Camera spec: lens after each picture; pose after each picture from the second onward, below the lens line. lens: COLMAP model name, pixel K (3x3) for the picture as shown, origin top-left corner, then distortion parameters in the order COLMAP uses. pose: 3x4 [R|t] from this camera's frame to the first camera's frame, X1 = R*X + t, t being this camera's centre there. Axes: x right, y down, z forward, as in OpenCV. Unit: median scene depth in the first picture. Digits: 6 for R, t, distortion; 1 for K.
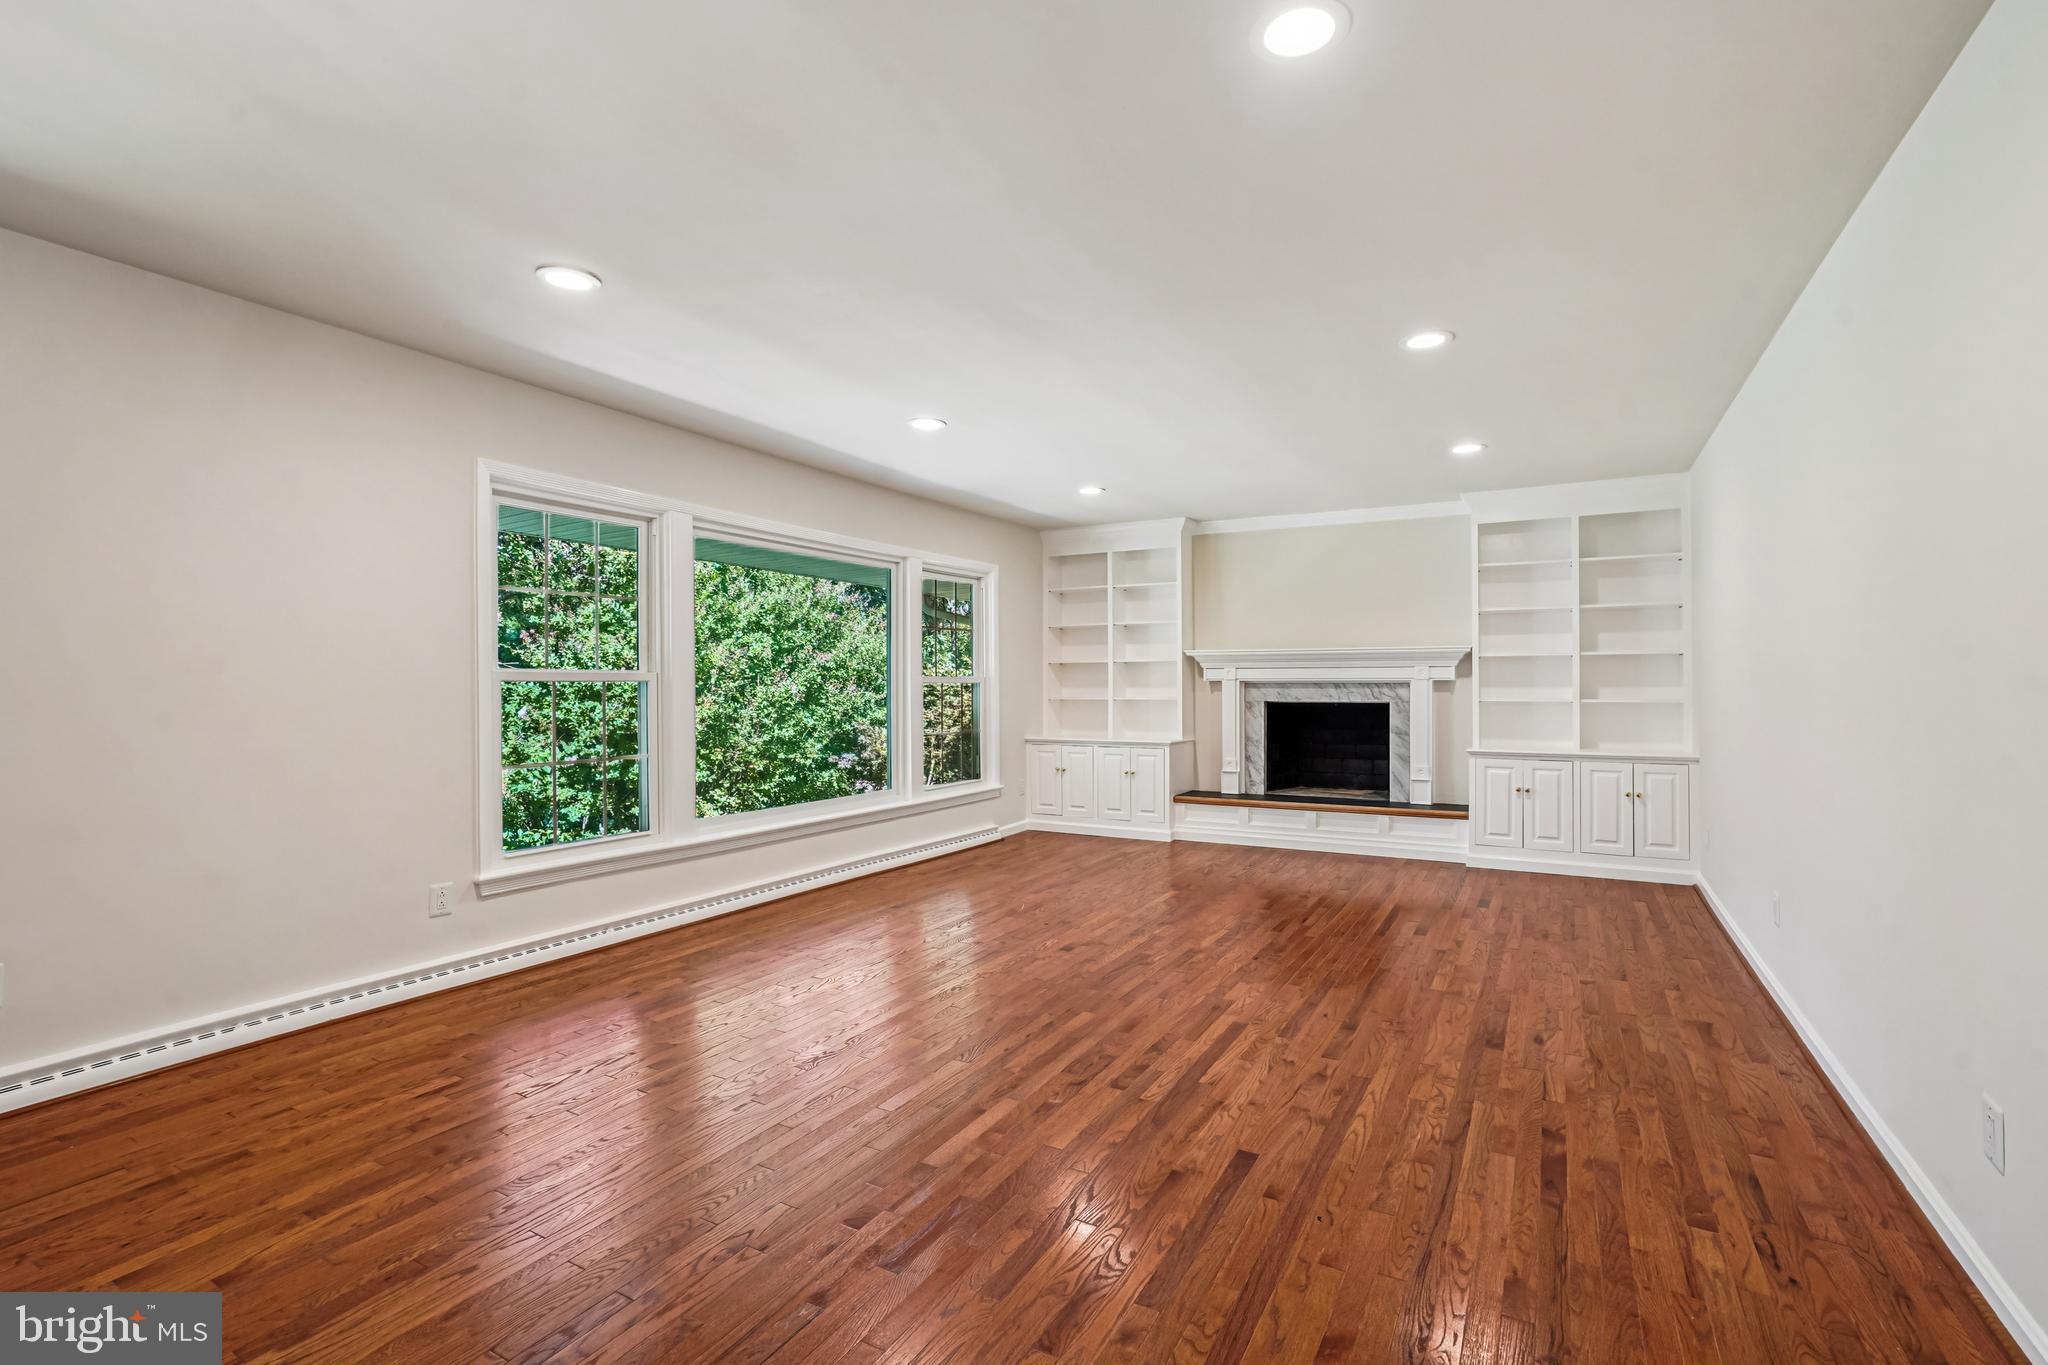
lens RADIAL K [[946.4, 0, 1020.5], [0, 946.4, 670.8], [0, 0, 1]] dist [-0.039850, 0.028418]
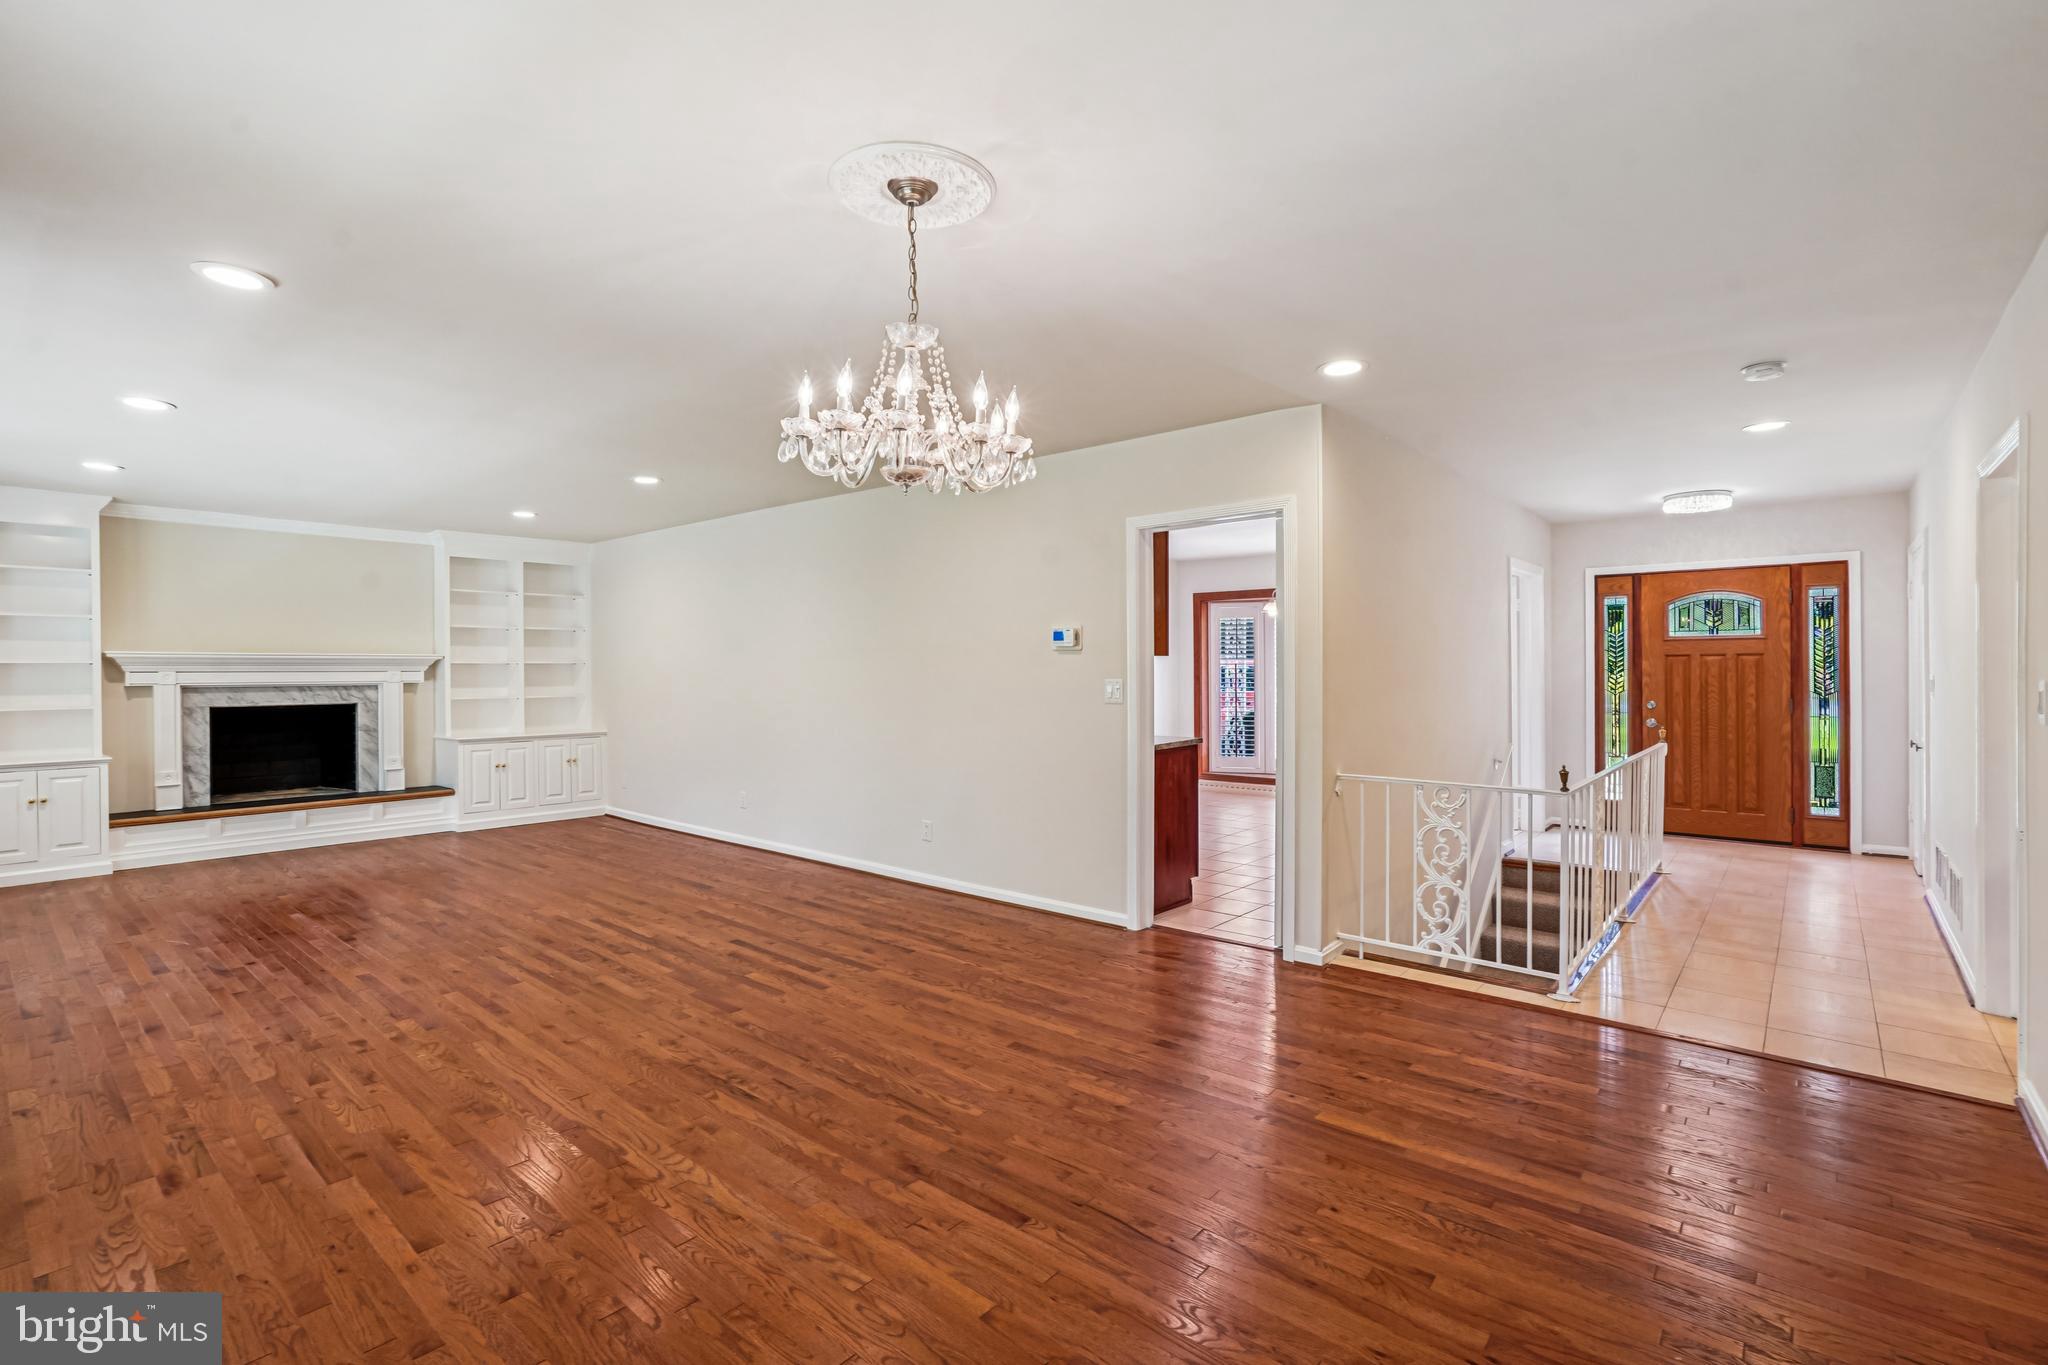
lens RADIAL K [[946.4, 0, 1020.5], [0, 946.4, 670.8], [0, 0, 1]] dist [-0.039850, 0.028418]
pose [[0.190959, -0.001786, 0.981596, -0.540992], [-0.011129, 0.999930, 0.003985, -0.017773], [-0.981535, -0.011685, 0.190925, 0.023035]]
